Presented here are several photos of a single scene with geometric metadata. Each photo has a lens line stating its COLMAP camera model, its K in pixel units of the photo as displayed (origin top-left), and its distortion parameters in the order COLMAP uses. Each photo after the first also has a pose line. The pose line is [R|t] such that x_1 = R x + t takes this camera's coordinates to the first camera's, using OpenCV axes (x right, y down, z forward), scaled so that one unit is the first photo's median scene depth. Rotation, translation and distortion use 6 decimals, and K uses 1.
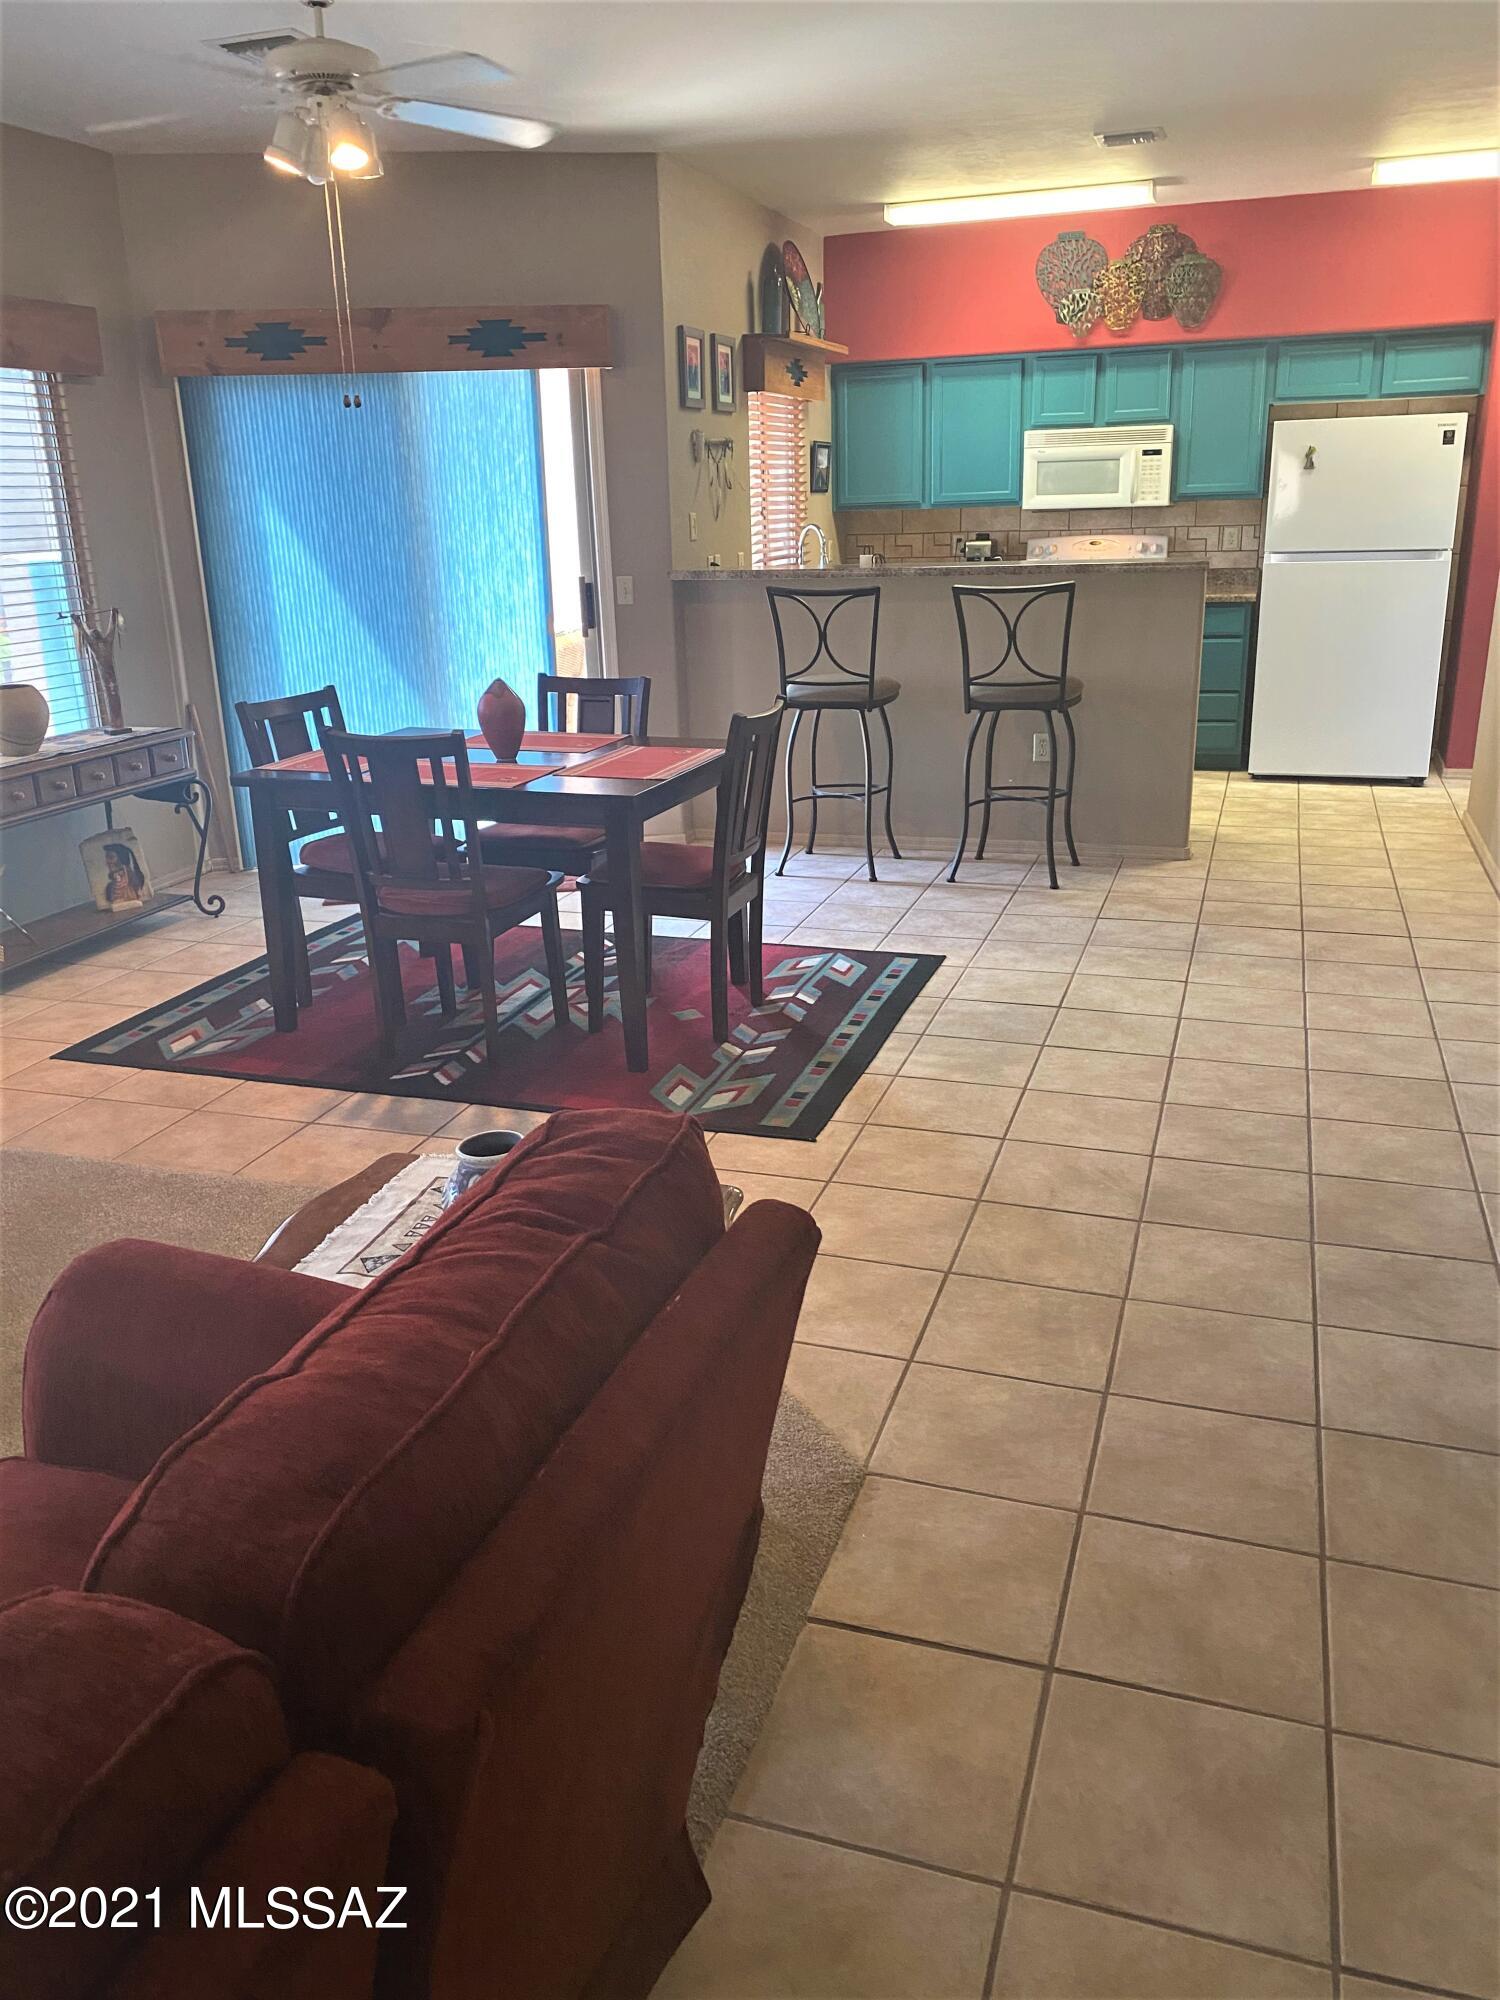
lens RADIAL K [[1529.0, 0, 736.6], [0, 1529.0, 991.5], [0, 0, 1]] dist [0.027521, -0.037840]
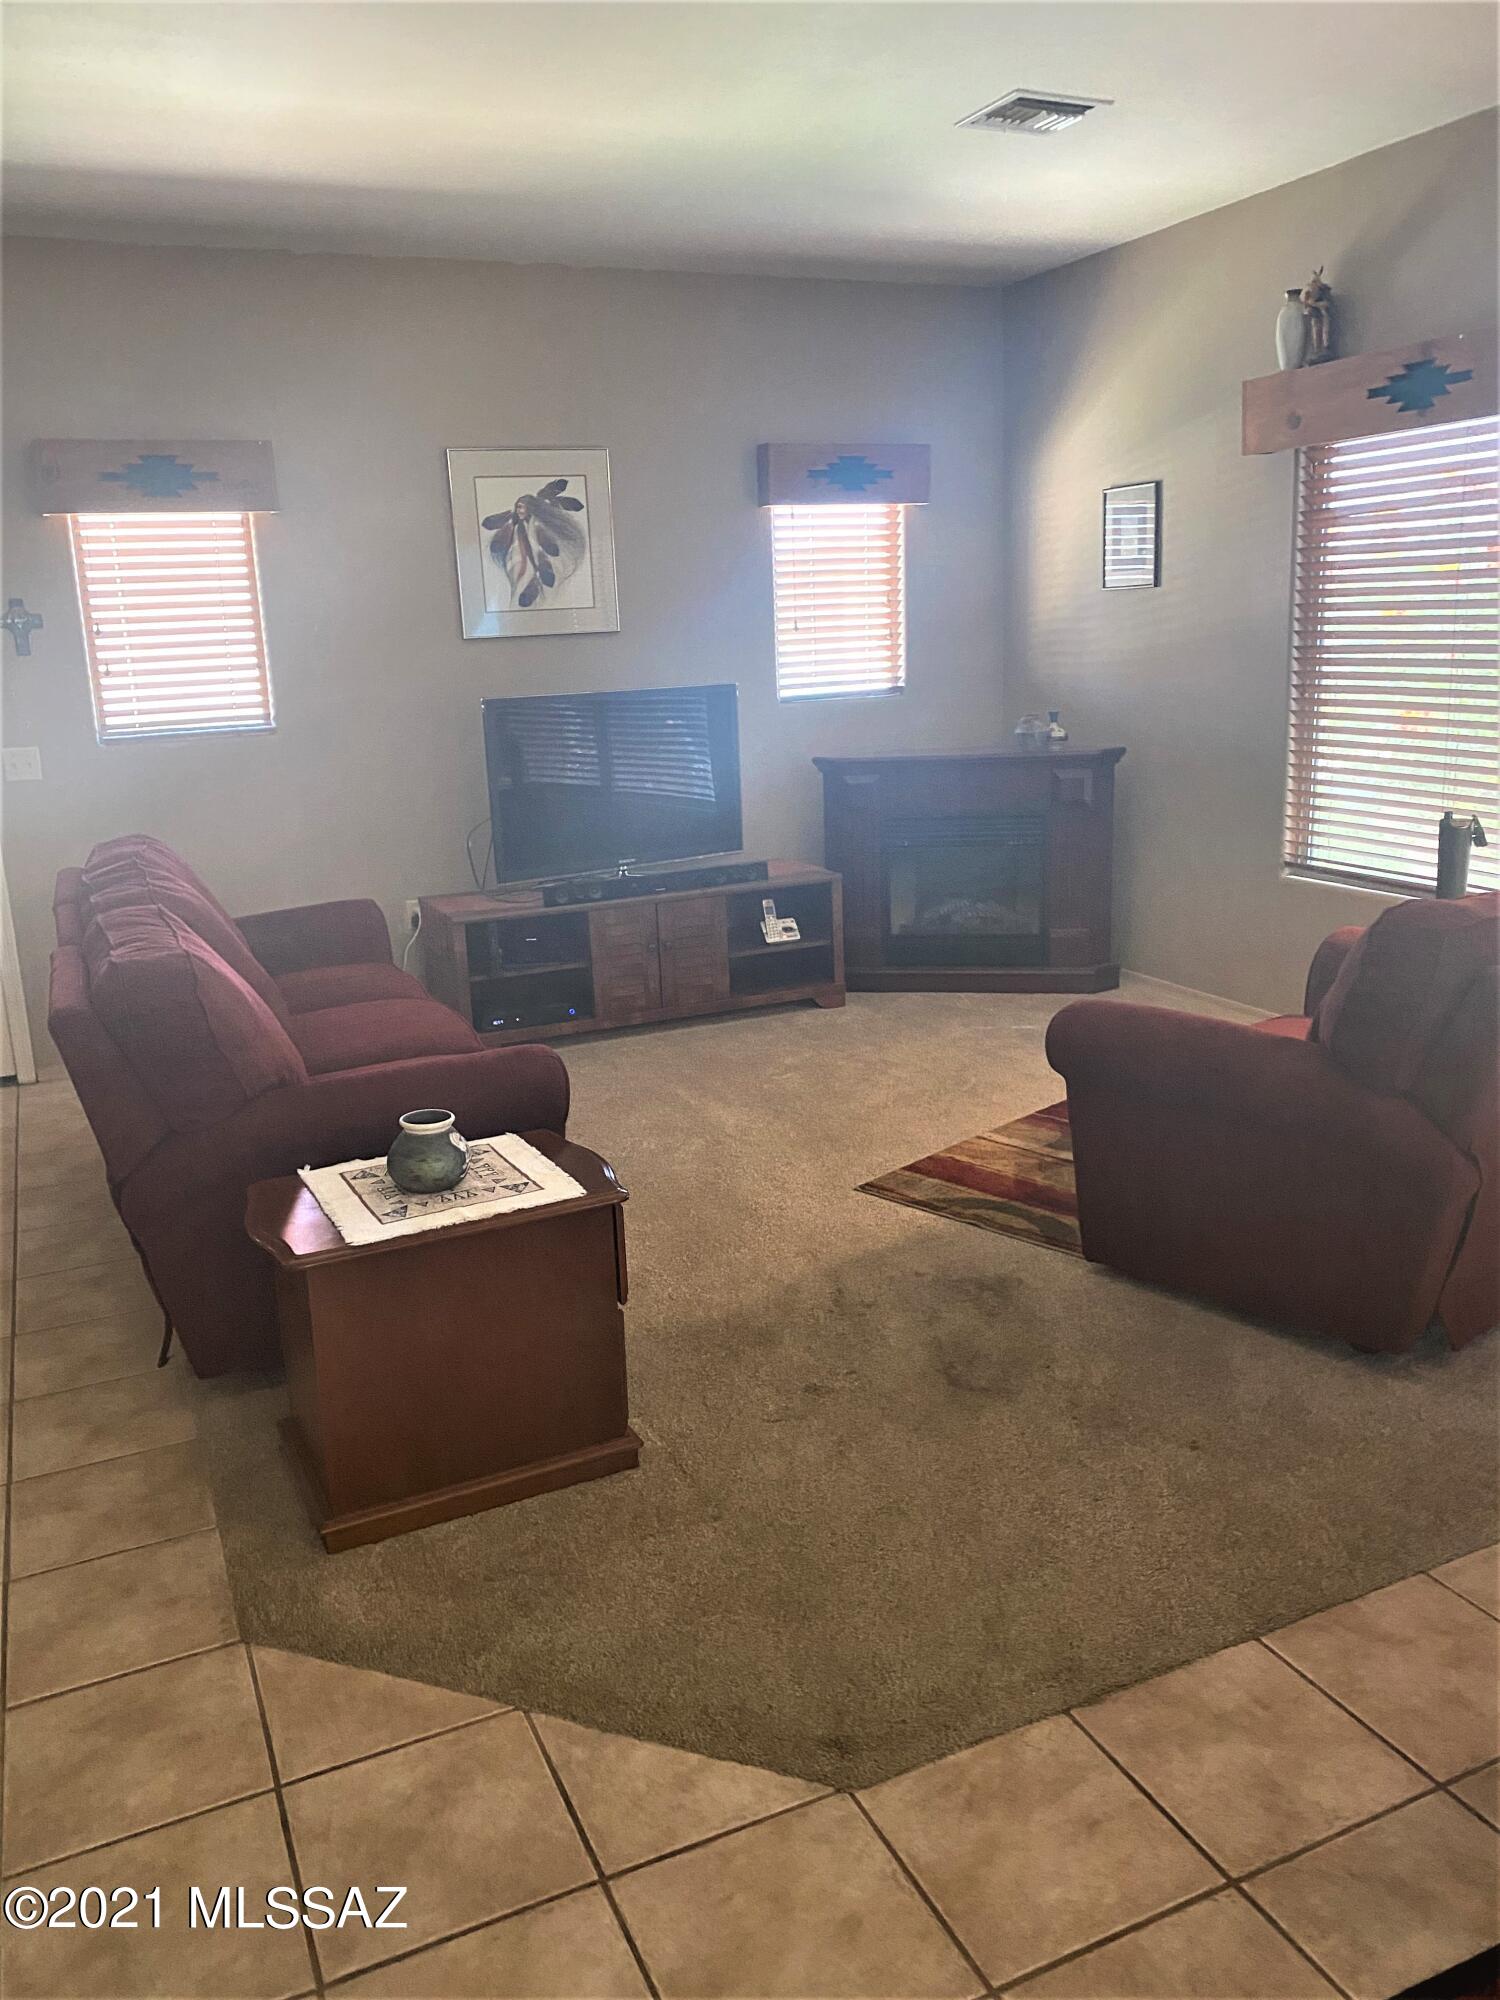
lens RADIAL K [[1529.0, 0, 746.3], [0, 1529.0, 1002.9], [0, 0, 1]] dist [0.027521, -0.037840]
pose [[-0.728132, 0.226066, -0.647084, 0.194924], [-0.146177, 0.871115, 0.468819, -0.271469], [0.669668, 0.435951, -0.601241, 0.807567]]
